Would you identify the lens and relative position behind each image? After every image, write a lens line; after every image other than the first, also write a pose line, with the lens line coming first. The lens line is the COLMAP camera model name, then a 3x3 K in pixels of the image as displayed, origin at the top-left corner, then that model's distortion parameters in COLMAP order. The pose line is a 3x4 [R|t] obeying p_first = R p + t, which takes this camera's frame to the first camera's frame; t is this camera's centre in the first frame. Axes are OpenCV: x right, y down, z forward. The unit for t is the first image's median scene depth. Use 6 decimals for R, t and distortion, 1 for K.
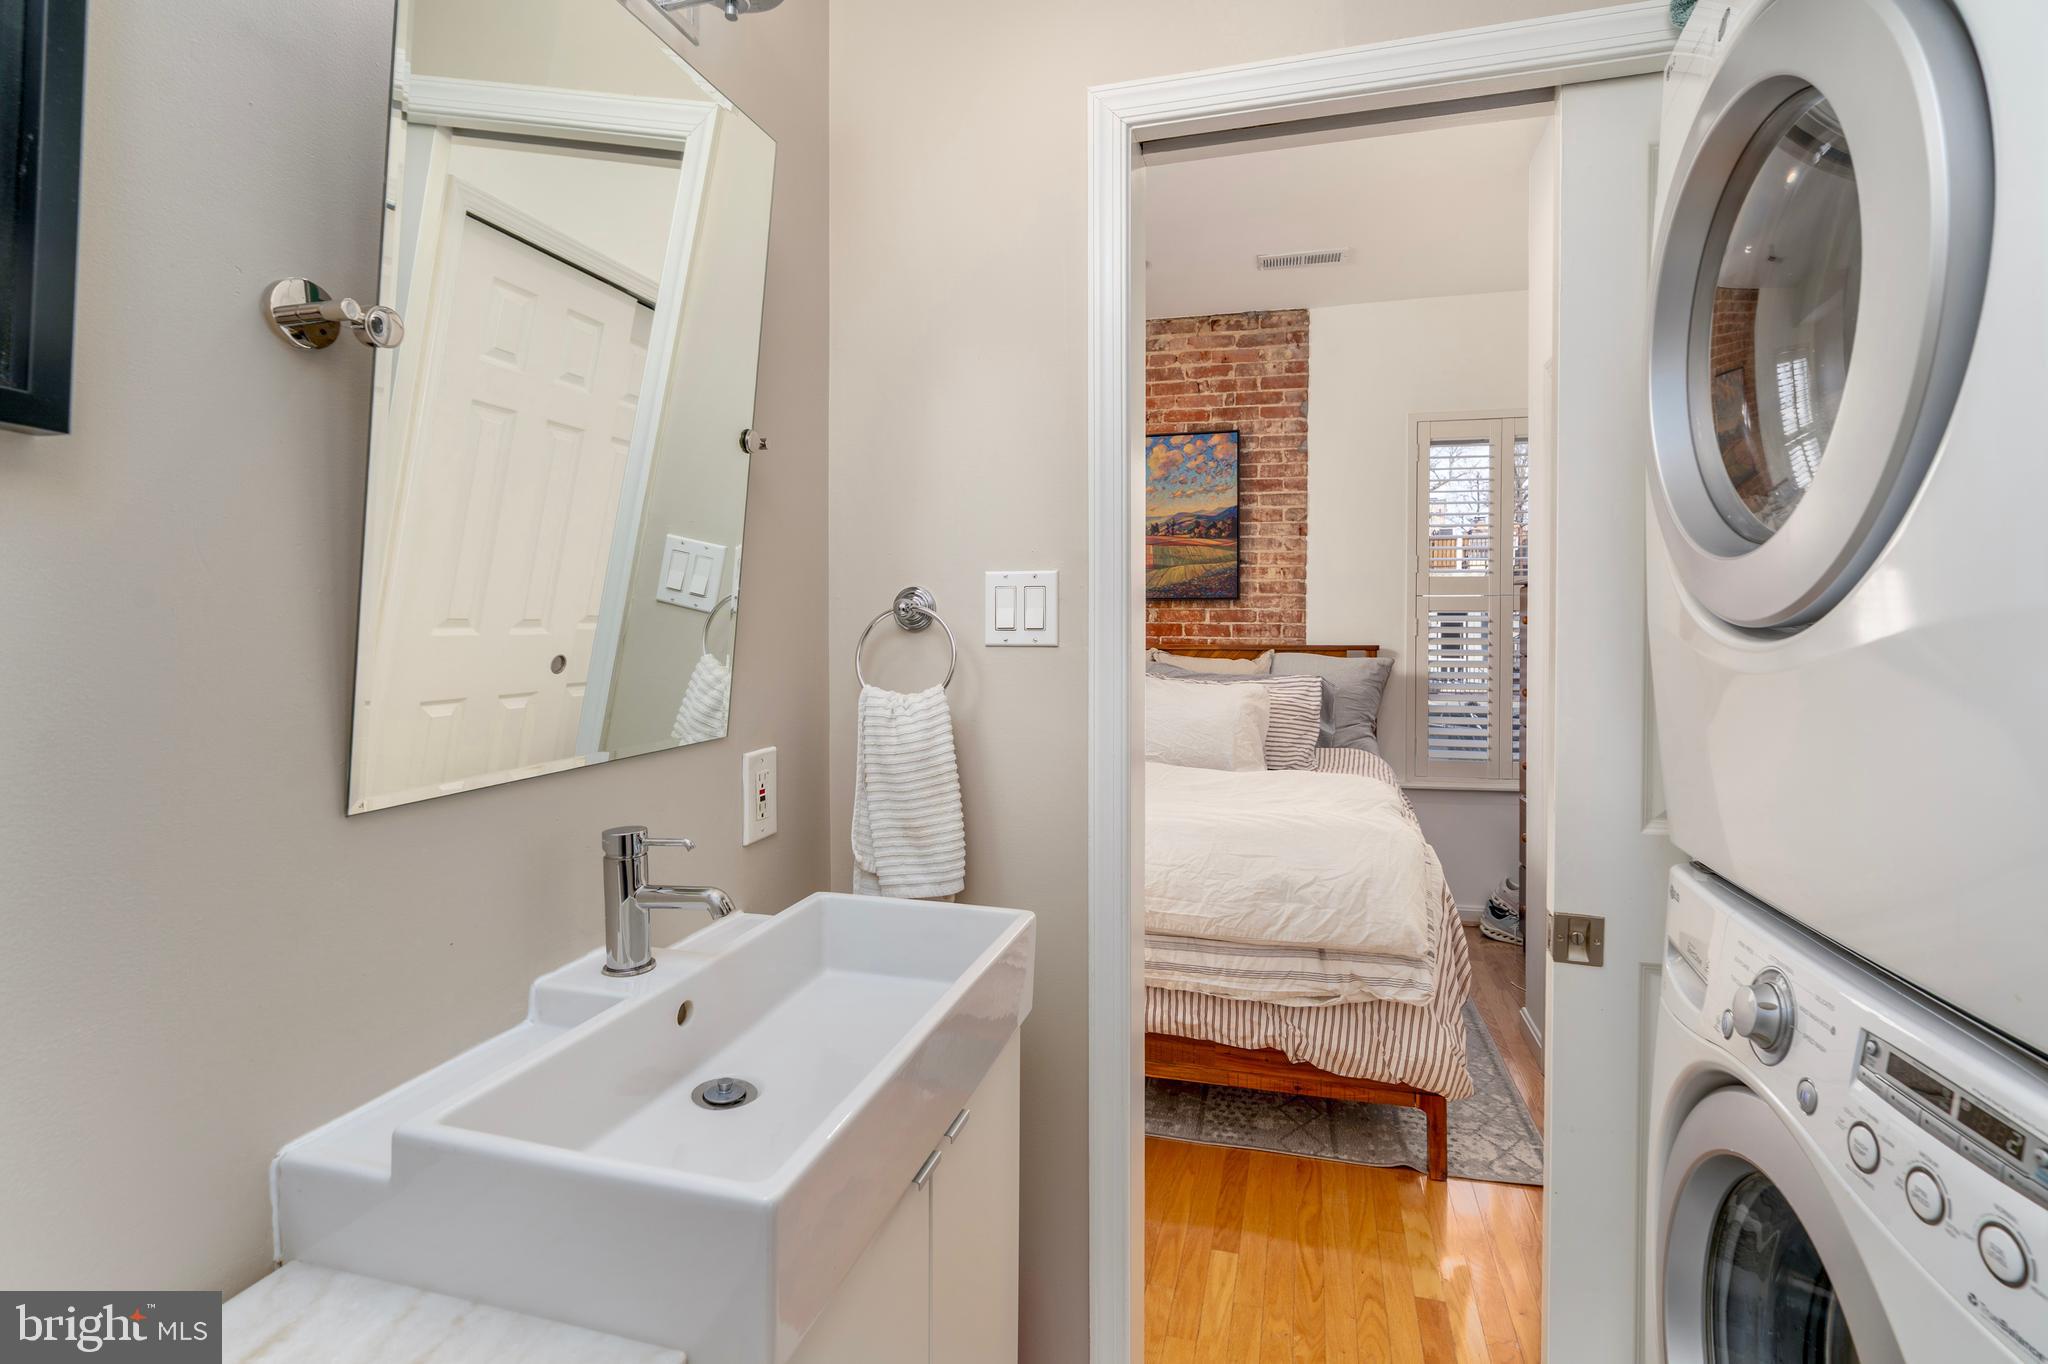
lens RADIAL K [[948.8, 0, 1029.9], [0, 948.8, 670.6], [0, 0, 1]] dist [-0.005465, 0.003081]
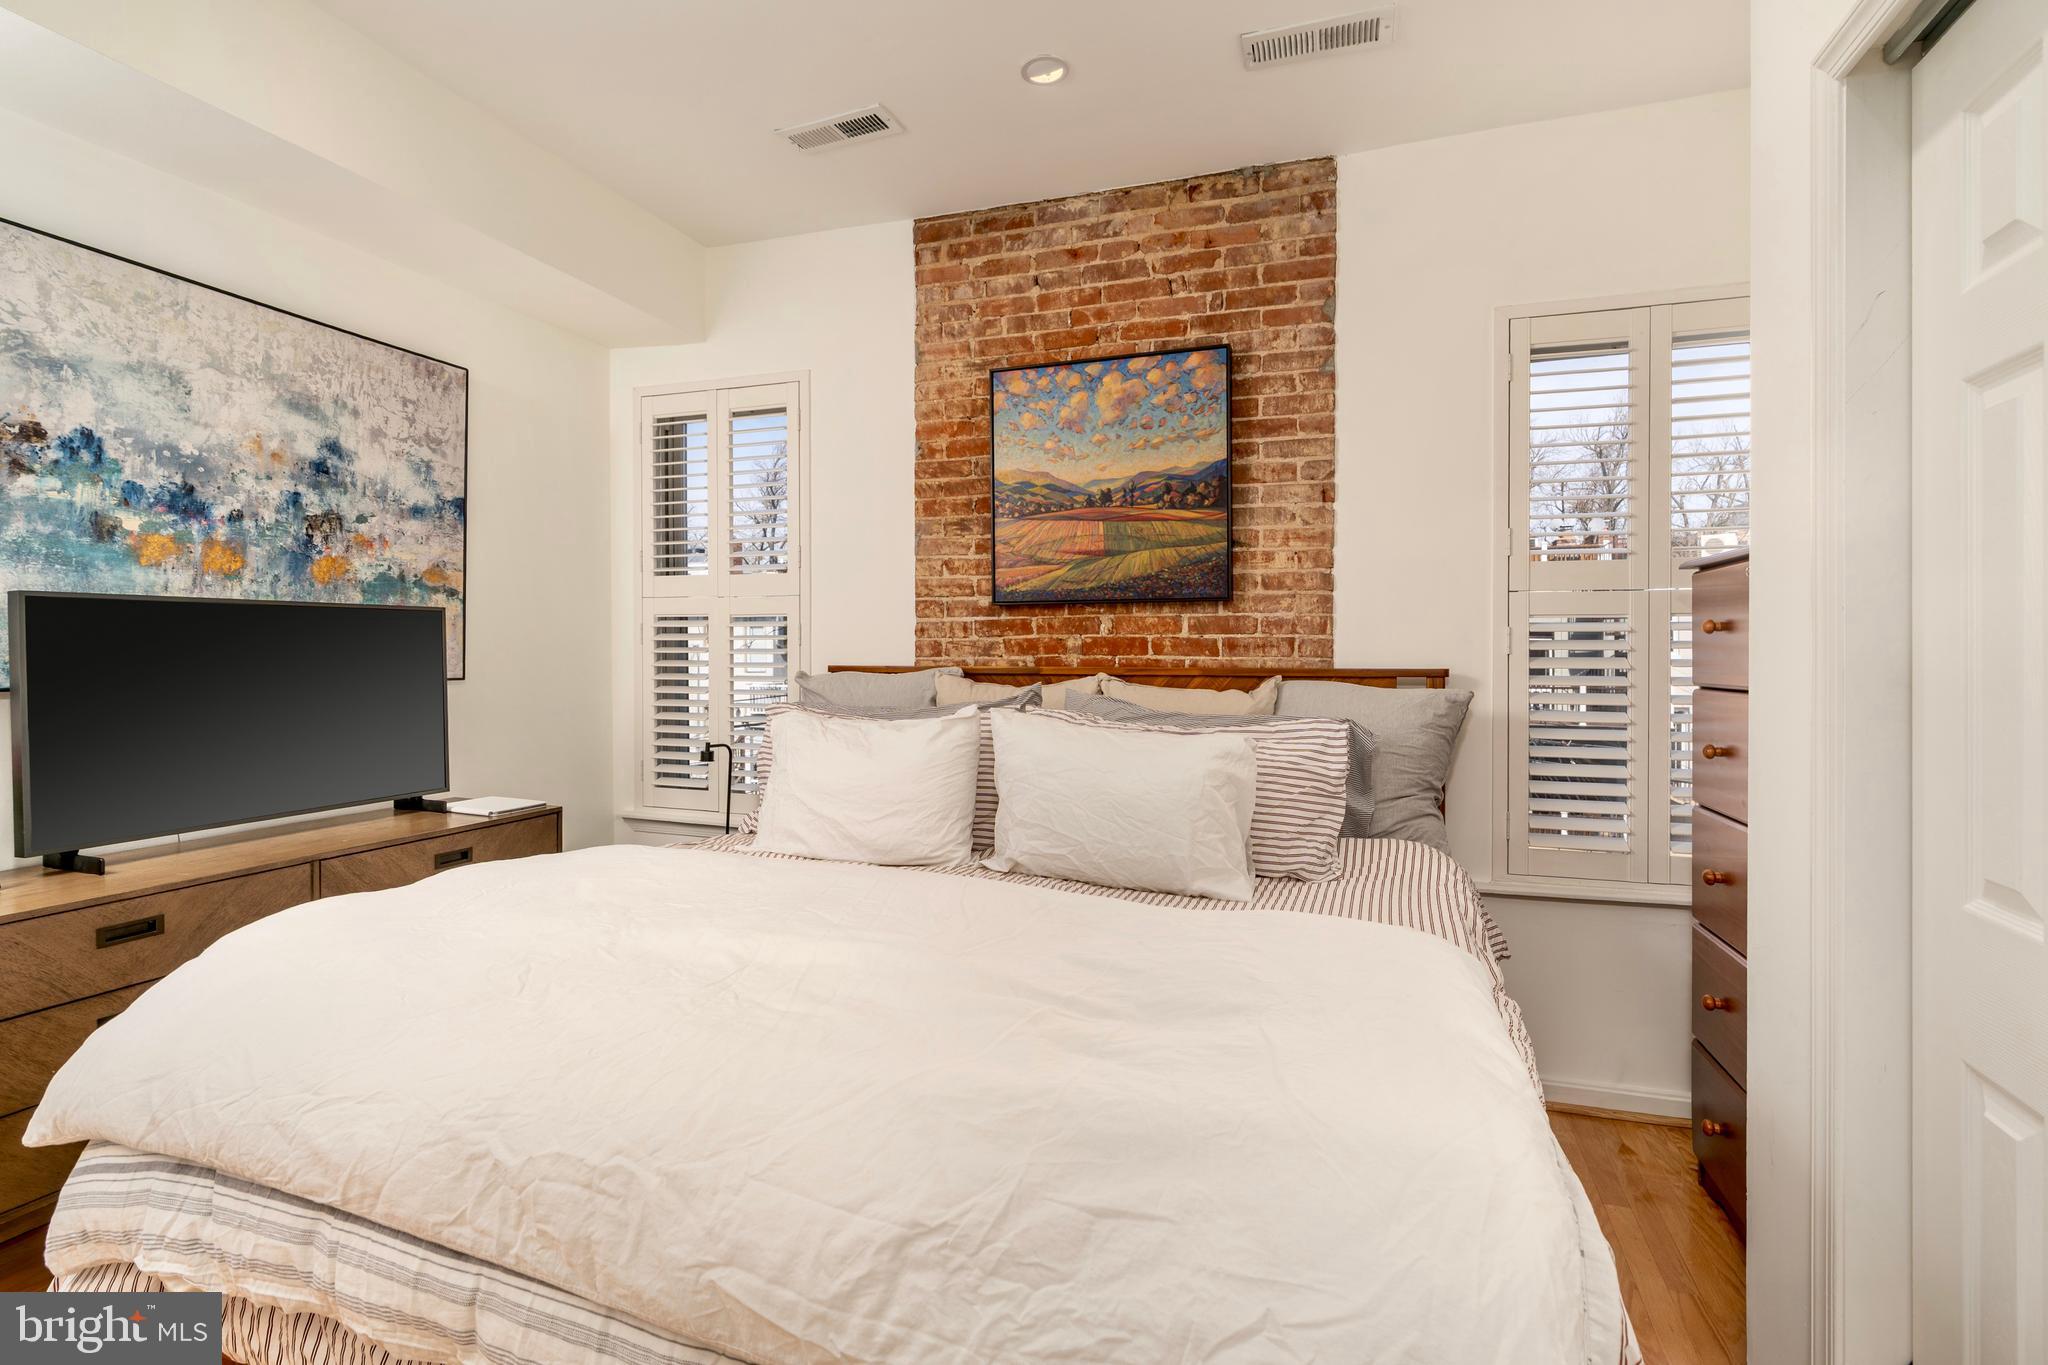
lens RADIAL K [[948.8, 0, 1017.4], [0, 948.8, 682.0], [0, 0, 1]] dist [-0.005465, 0.003081]
pose [[0.996965, -0.000164, -0.077855, 0.123417], [-0.000692, 0.999940, -0.010967, -0.010221], [0.077852, 0.010987, 0.996904, 0.327707]]
